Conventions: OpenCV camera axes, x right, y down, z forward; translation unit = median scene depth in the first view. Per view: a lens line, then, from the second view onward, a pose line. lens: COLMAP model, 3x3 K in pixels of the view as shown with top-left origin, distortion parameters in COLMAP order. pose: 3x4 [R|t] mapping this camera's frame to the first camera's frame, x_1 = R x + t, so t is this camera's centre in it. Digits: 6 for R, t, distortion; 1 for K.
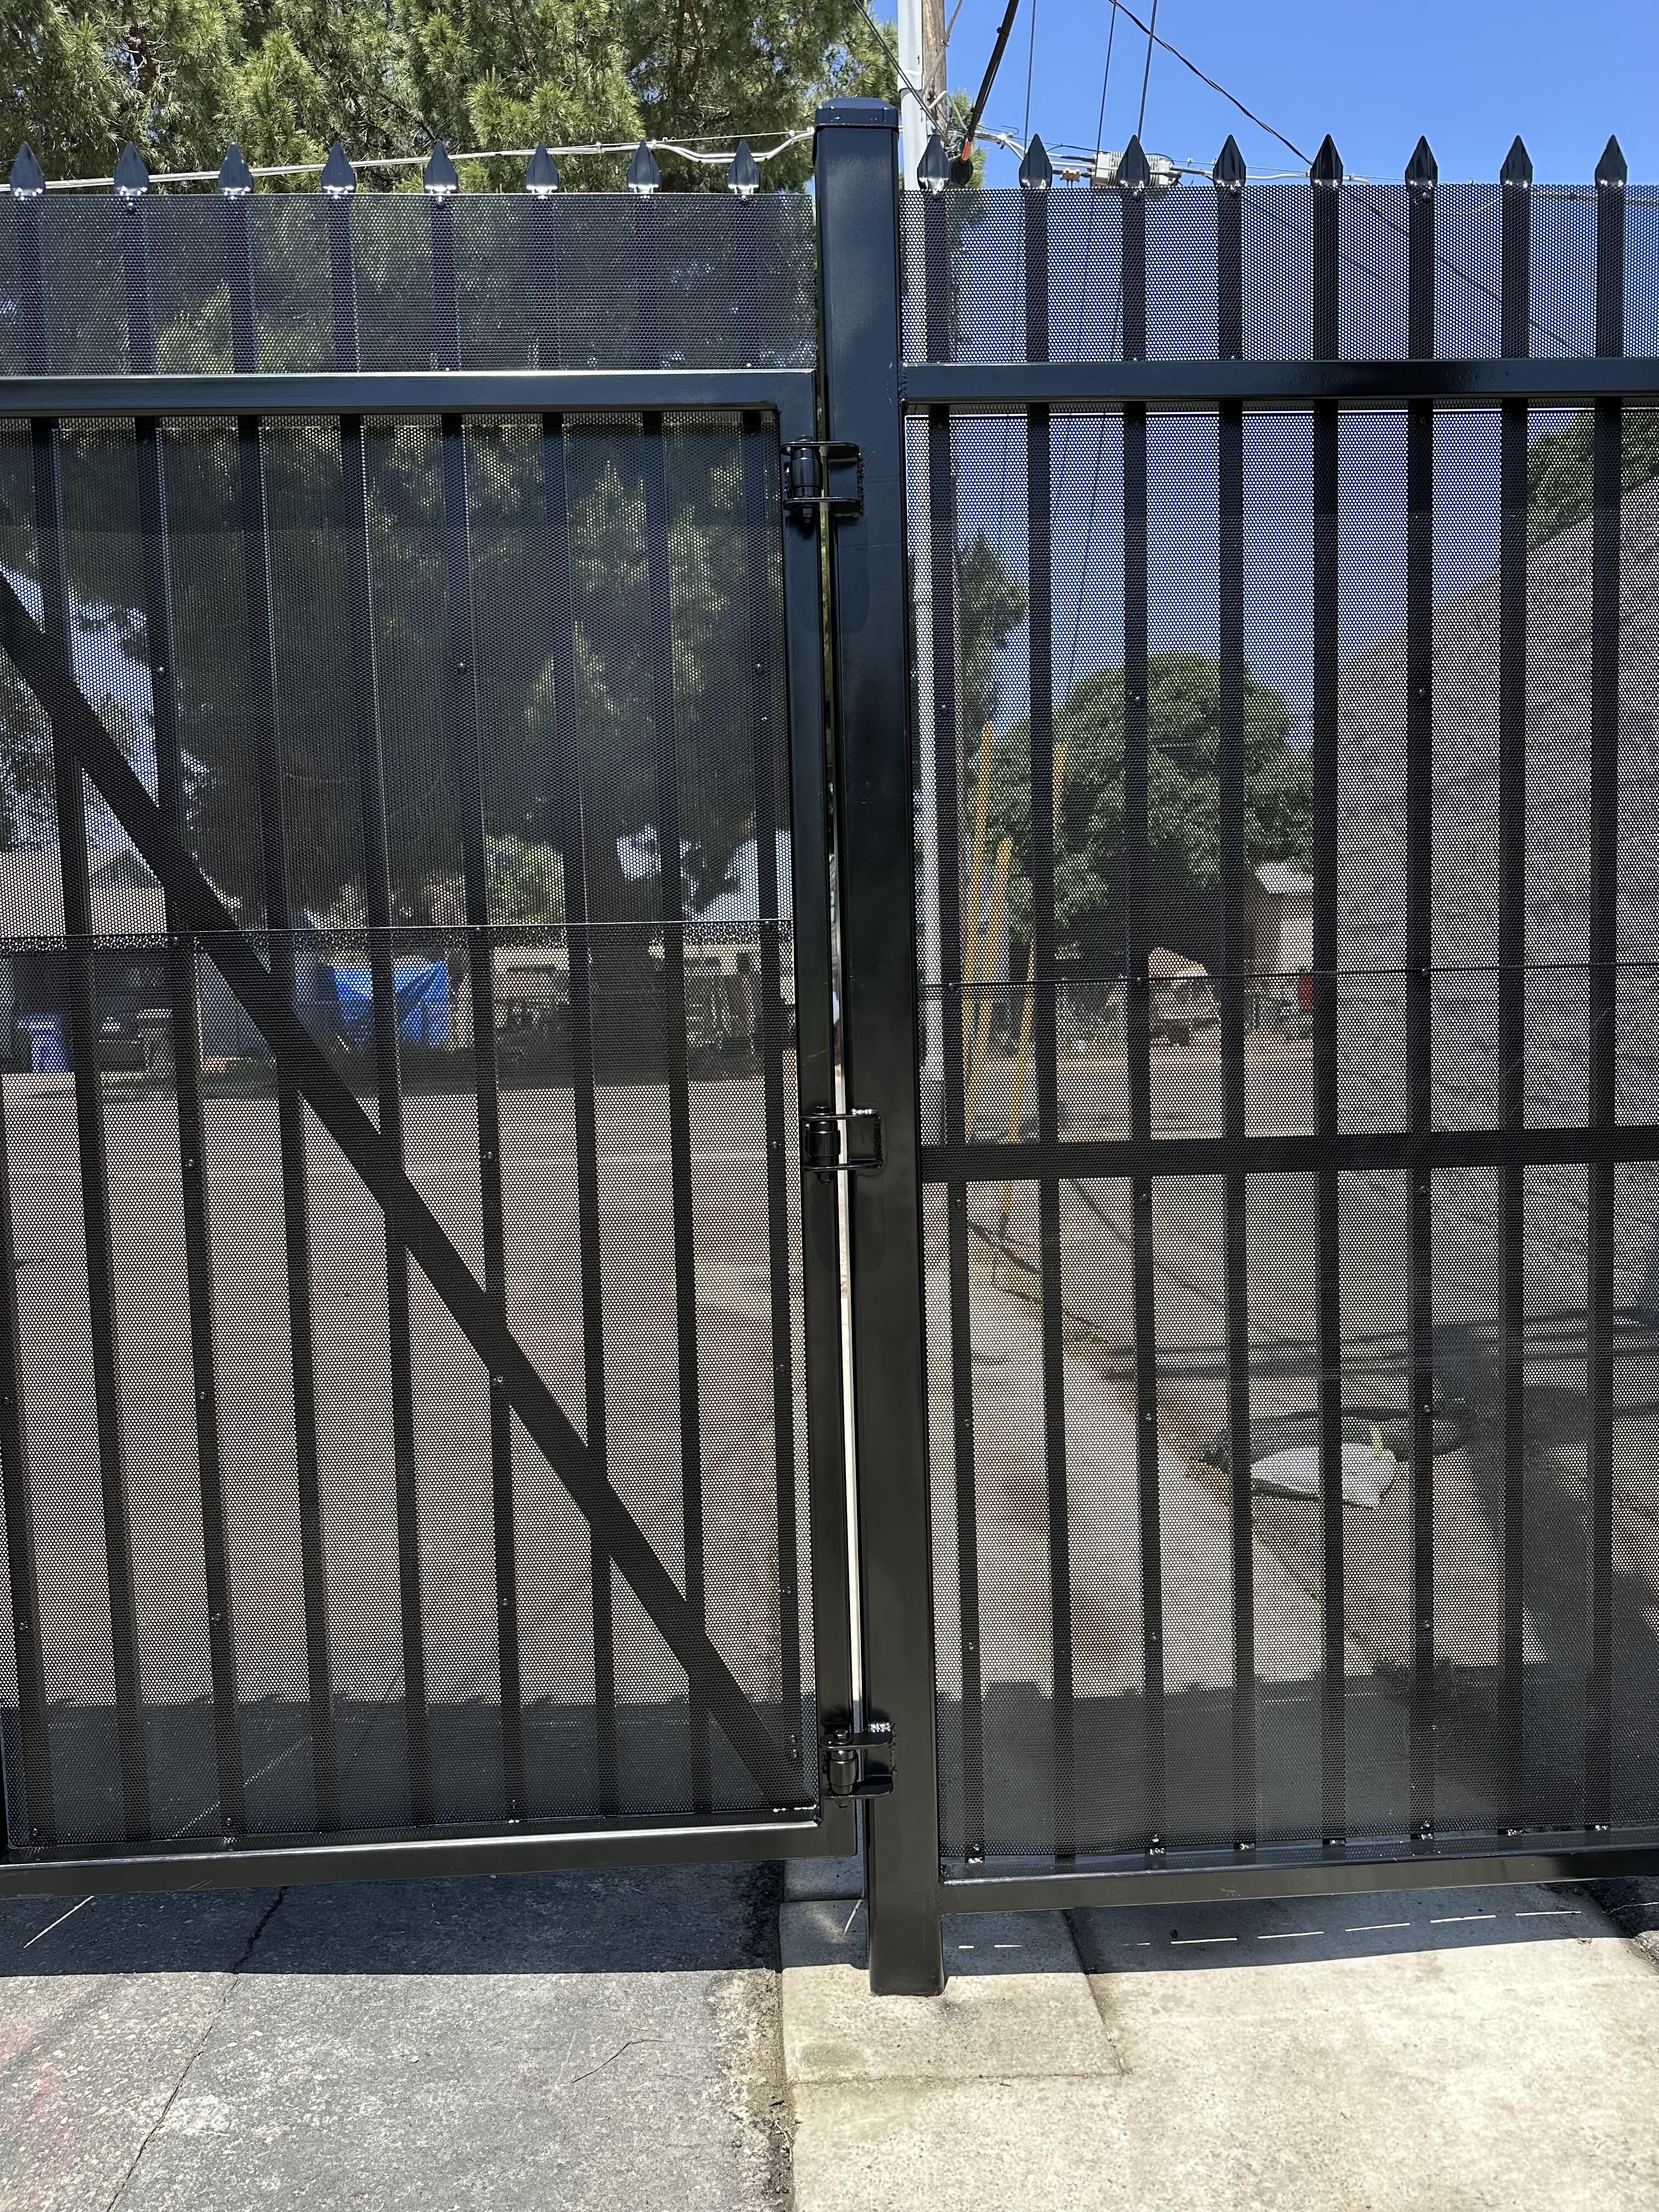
lens RADIAL K [[1542.8, 0, 838.1], [0, 1542.8, 1109.0], [0, 0, 1]] dist [0.042753, -0.050423]
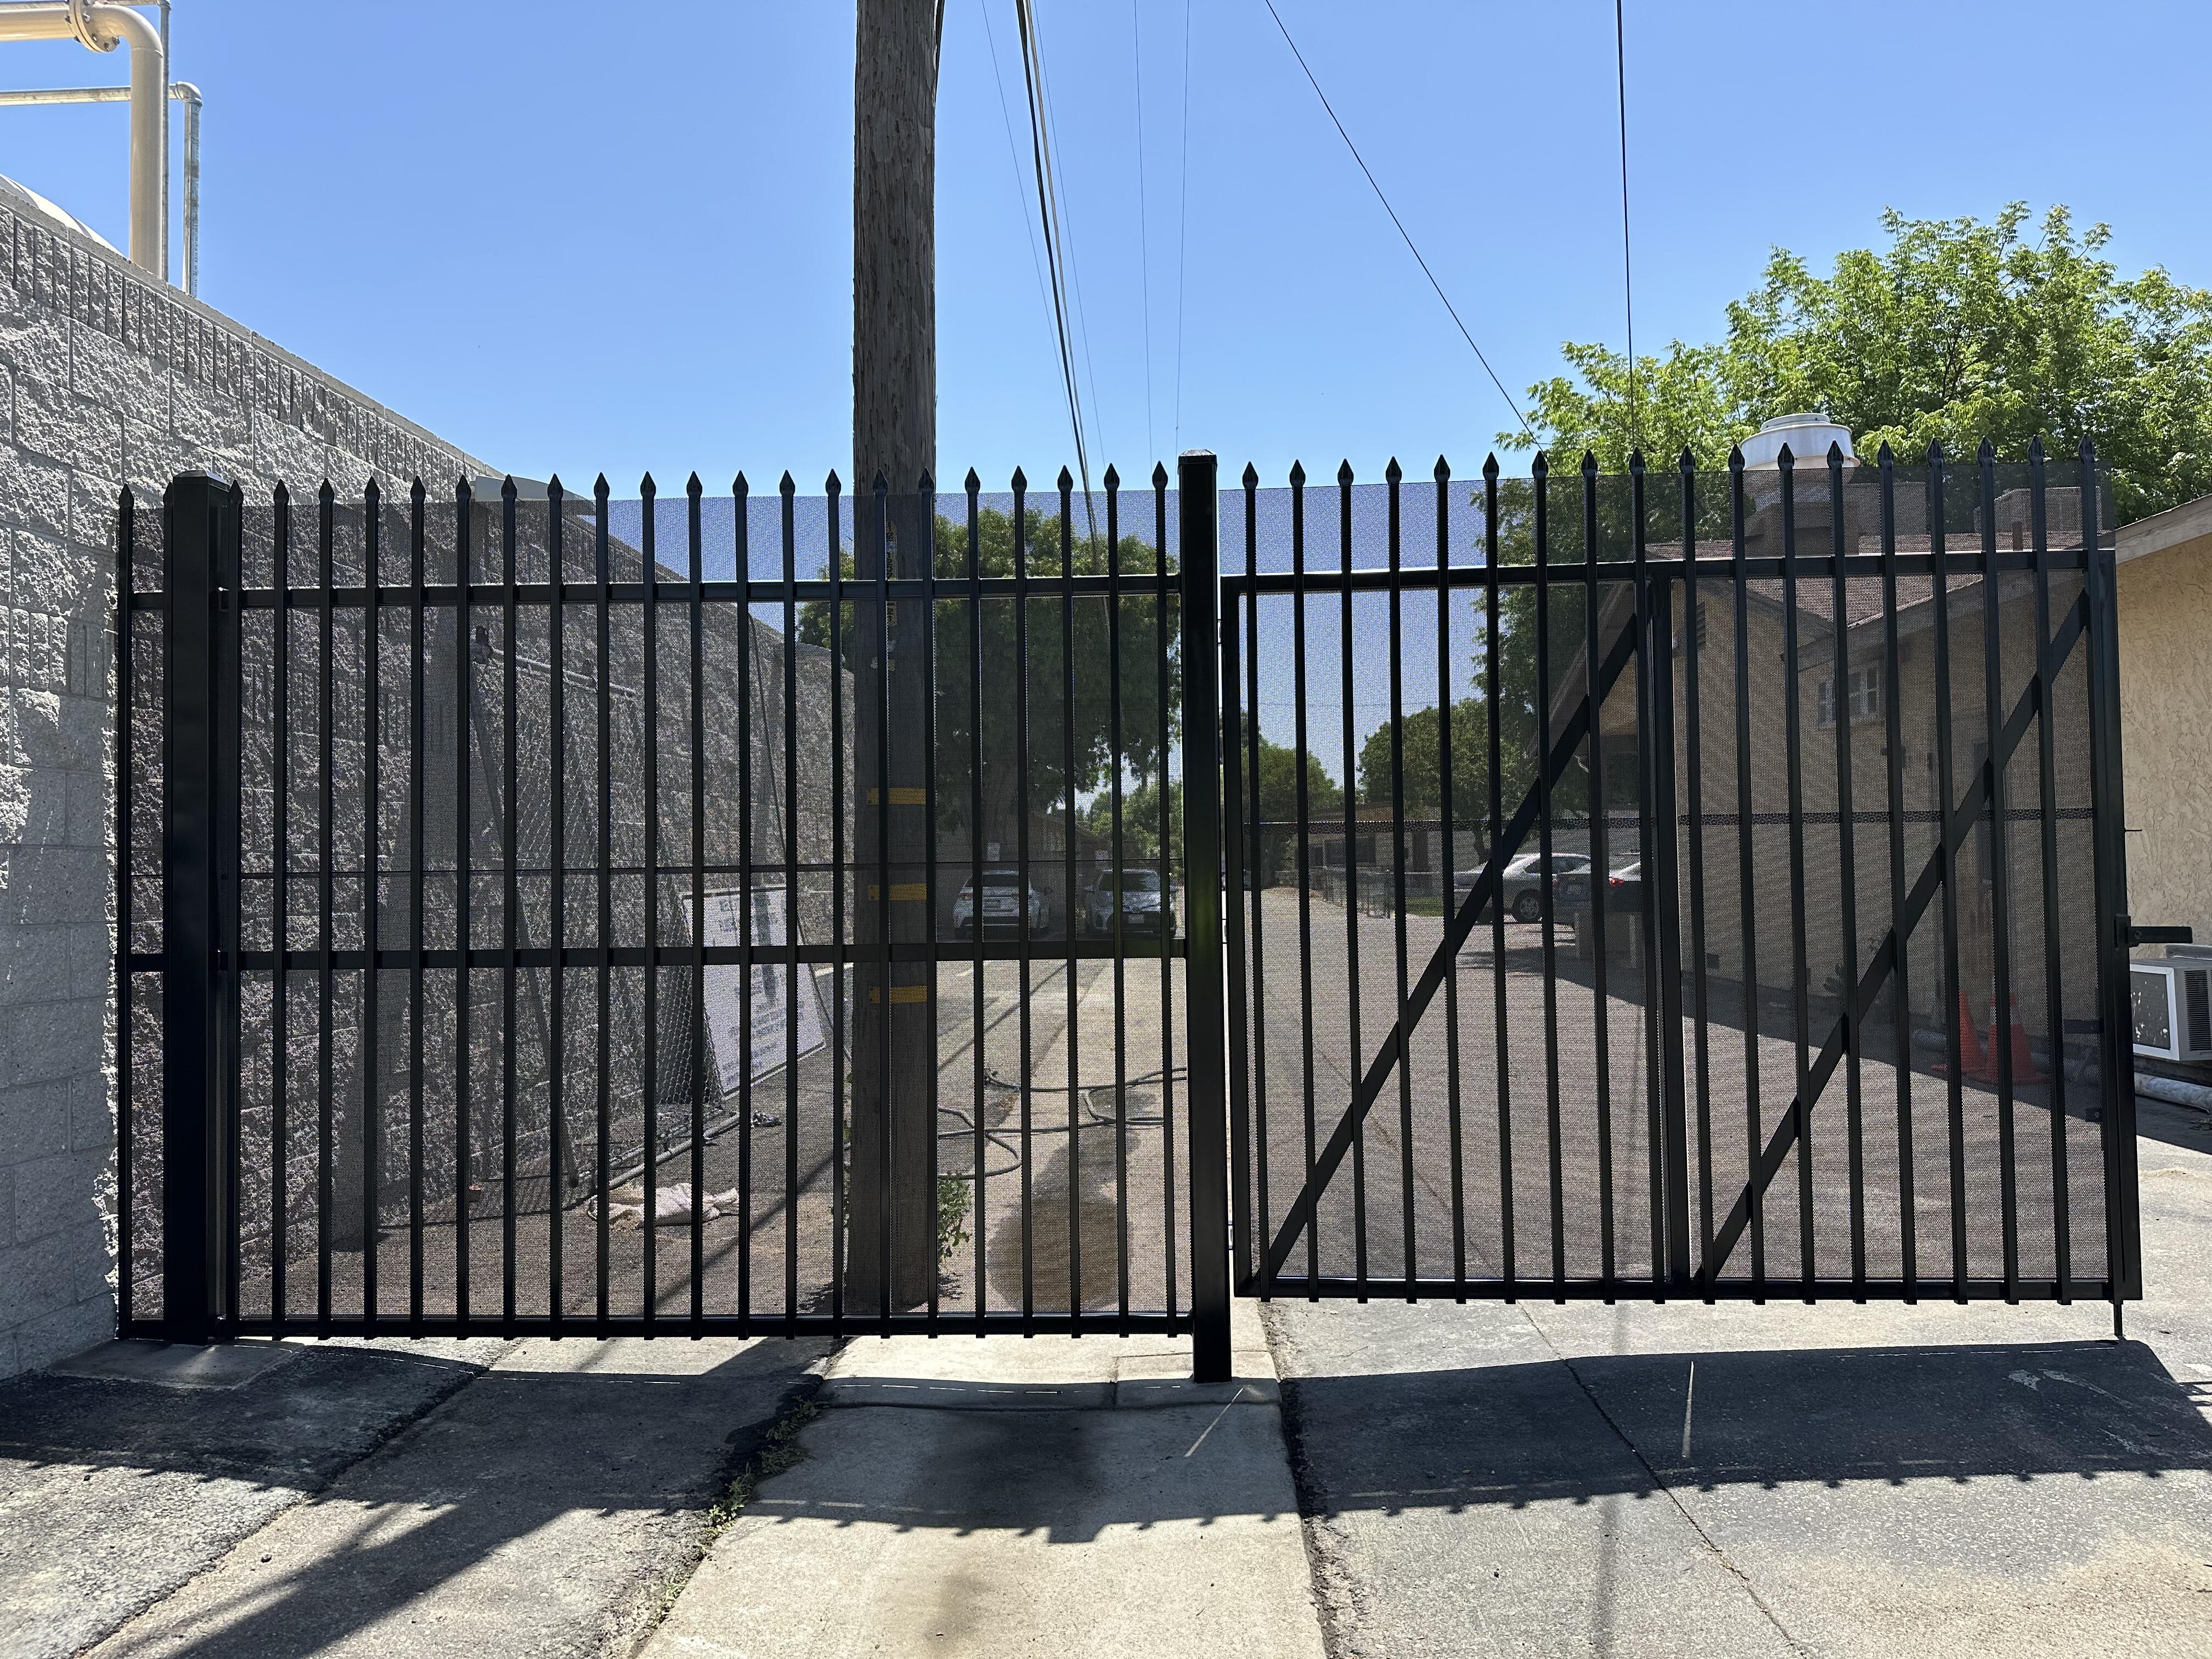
lens RADIAL K [[1542.8, 0, 1092.5], [0, 1542.8, 834.1], [0, 0, 1]] dist [0.042753, -0.050423]
pose [[-0.993818, 0.044124, 0.101874, -0.007235], [0.048910, 0.997790, 0.044968, -0.043134], [-0.099665, 0.049673, -0.993780, 0.611103]]
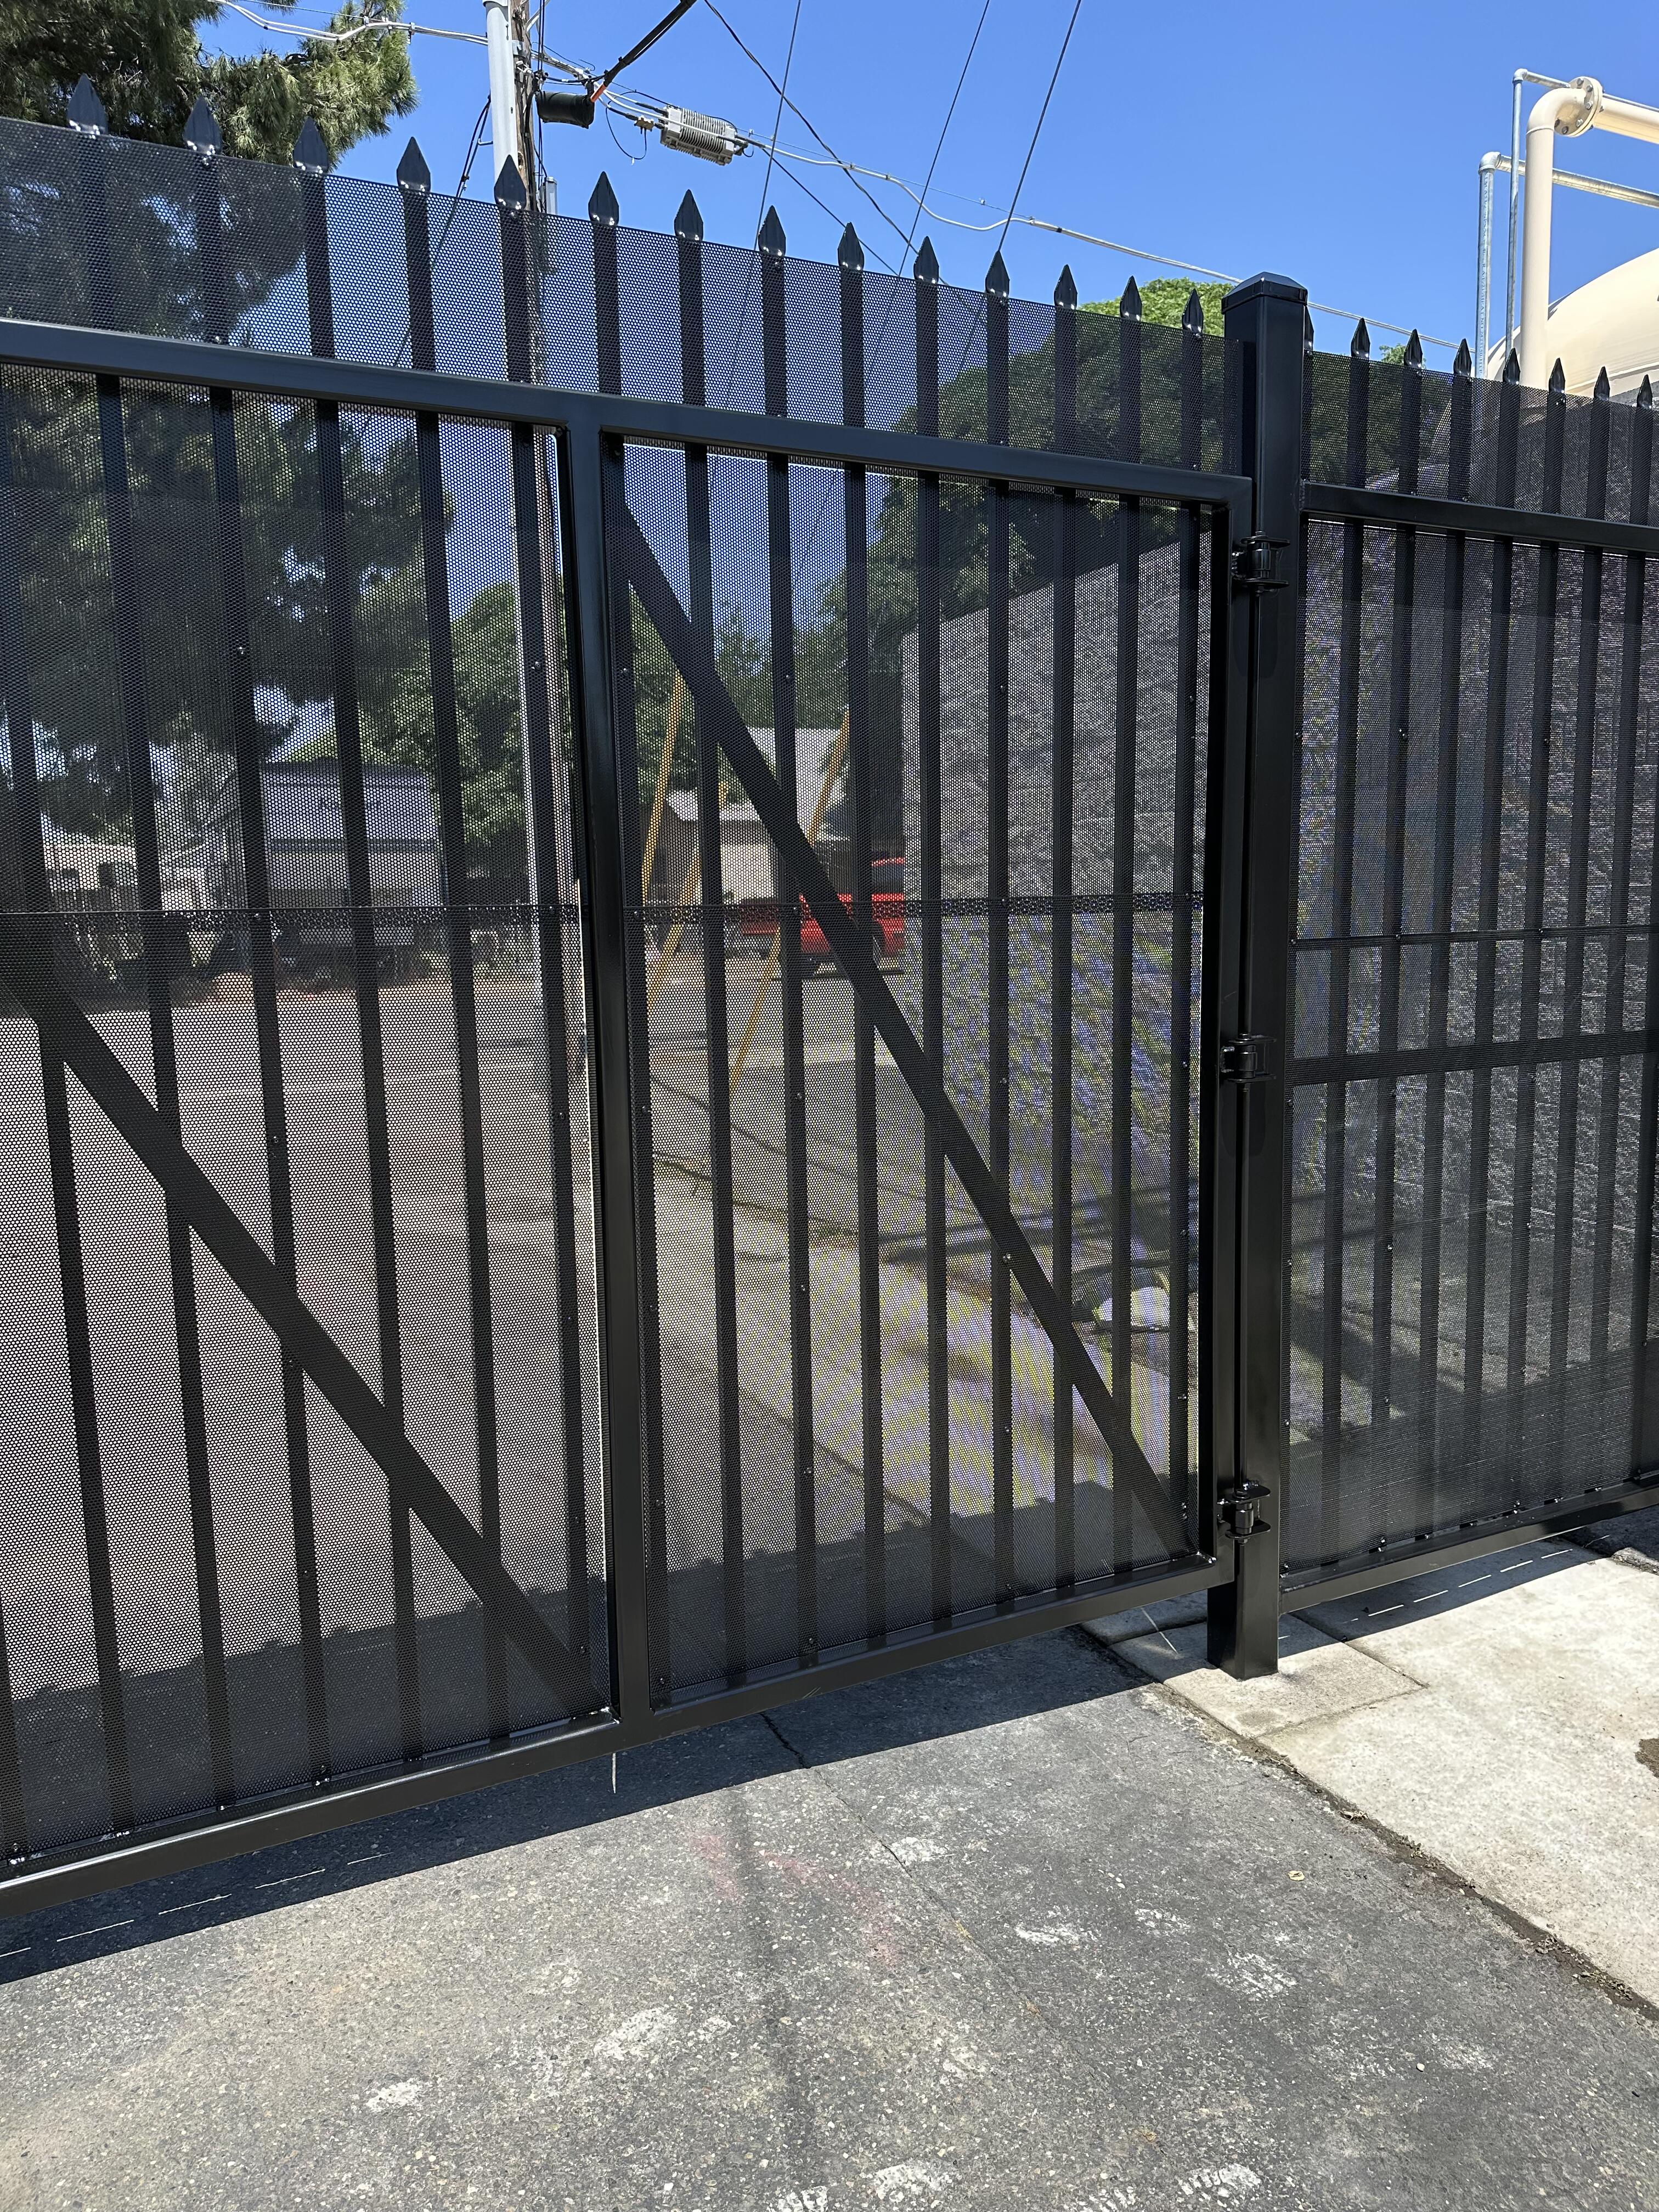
lens RADIAL K [[1542.8, 0, 843.8], [0, 1542.8, 1101.3], [0, 0, 1]] dist [0.042753, -0.050423]
pose [[0.911087, -0.043090, 0.409956, -0.172924], [0.023614, 0.998344, 0.052456, -0.003945], [-0.411538, -0.038112, 0.910595, -0.016725]]
